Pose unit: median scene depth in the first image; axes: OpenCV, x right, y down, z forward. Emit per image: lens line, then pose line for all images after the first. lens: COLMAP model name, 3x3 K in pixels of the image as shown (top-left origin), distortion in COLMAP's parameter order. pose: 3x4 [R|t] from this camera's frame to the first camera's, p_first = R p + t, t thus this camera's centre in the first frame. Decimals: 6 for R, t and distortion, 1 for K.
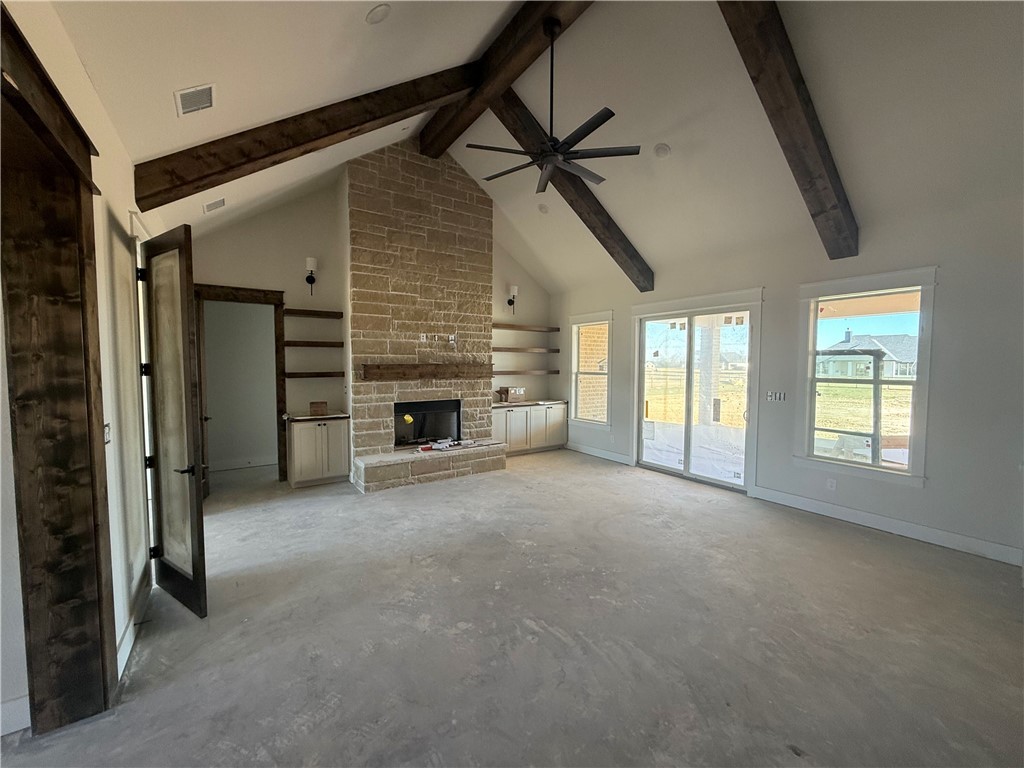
lens RADIAL K [[407.6, 0, 516.1], [0, 407.6, 387.5], [0, 0, 1]] dist [-0.003069, 0.000709]
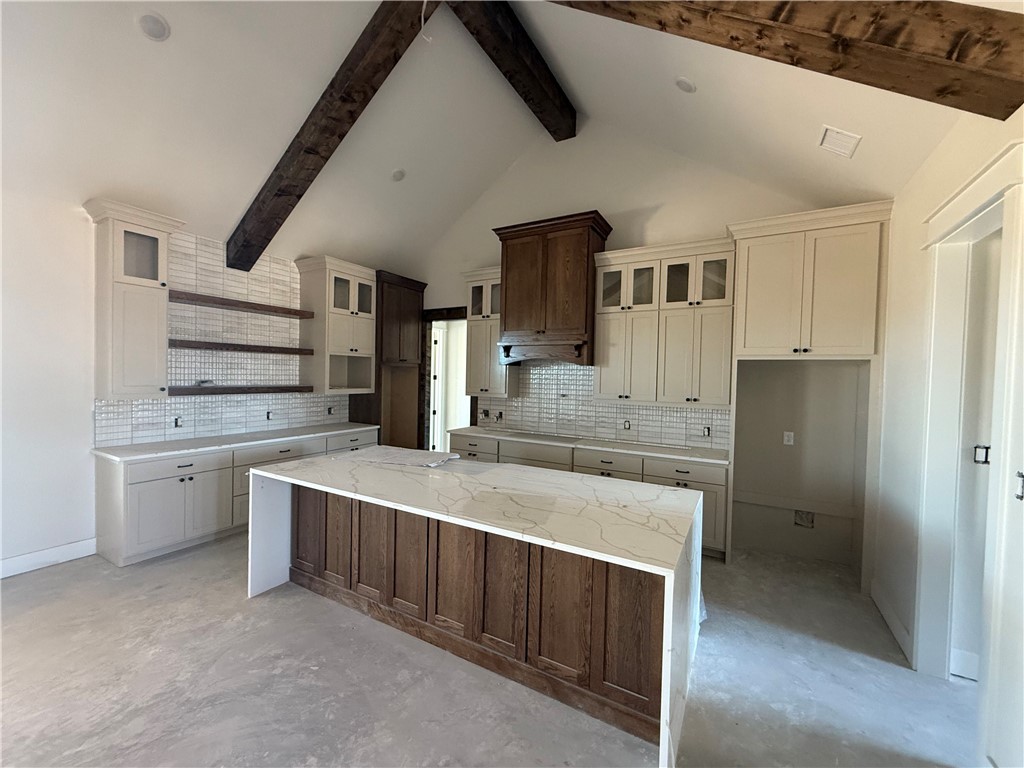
lens RADIAL K [[407.6, 0, 509.5], [0, 407.6, 383.8], [0, 0, 1]] dist [-0.003069, 0.000709]
pose [[-0.430174, -0.028971, 0.902281, -0.230509], [0.028927, 0.998529, 0.045853, -0.032810], [-0.902283, 0.045825, -0.428703, 0.566843]]
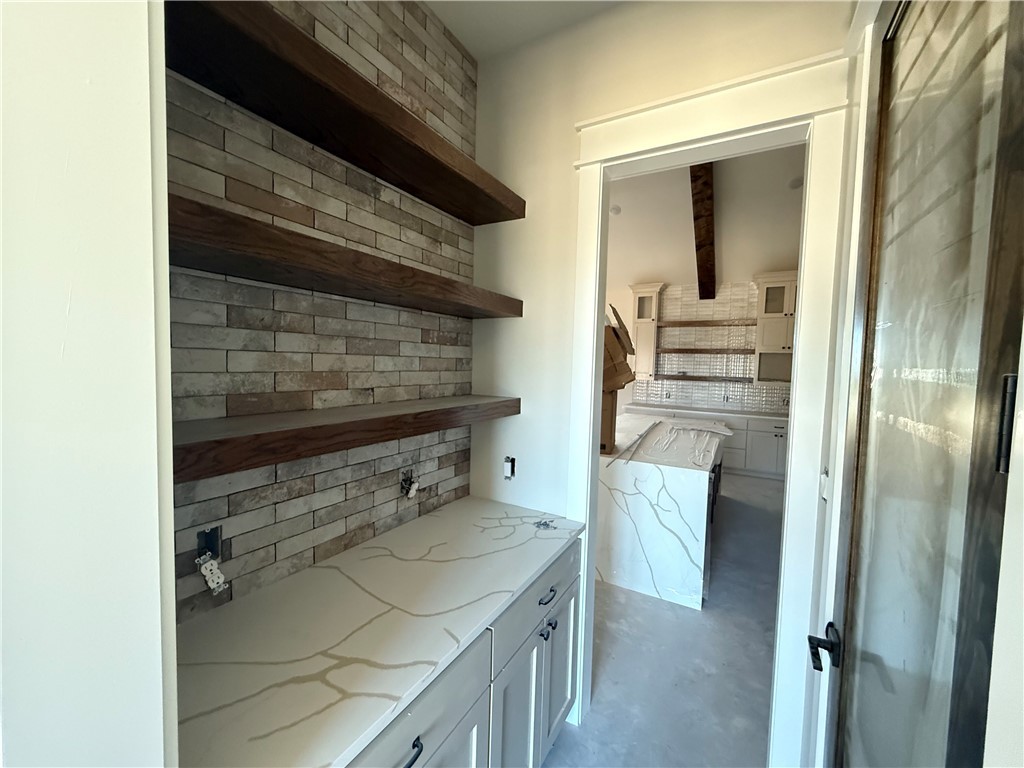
lens RADIAL K [[407.6, 0, 510.8], [0, 407.6, 386.3], [0, 0, 1]] dist [-0.003069, 0.000709]
pose [[0.902747, 0.000626, 0.430172, -0.424143], [-0.004104, 0.999966, 0.007158, 0.073689], [-0.430153, -0.008227, 0.902719, -0.979171]]
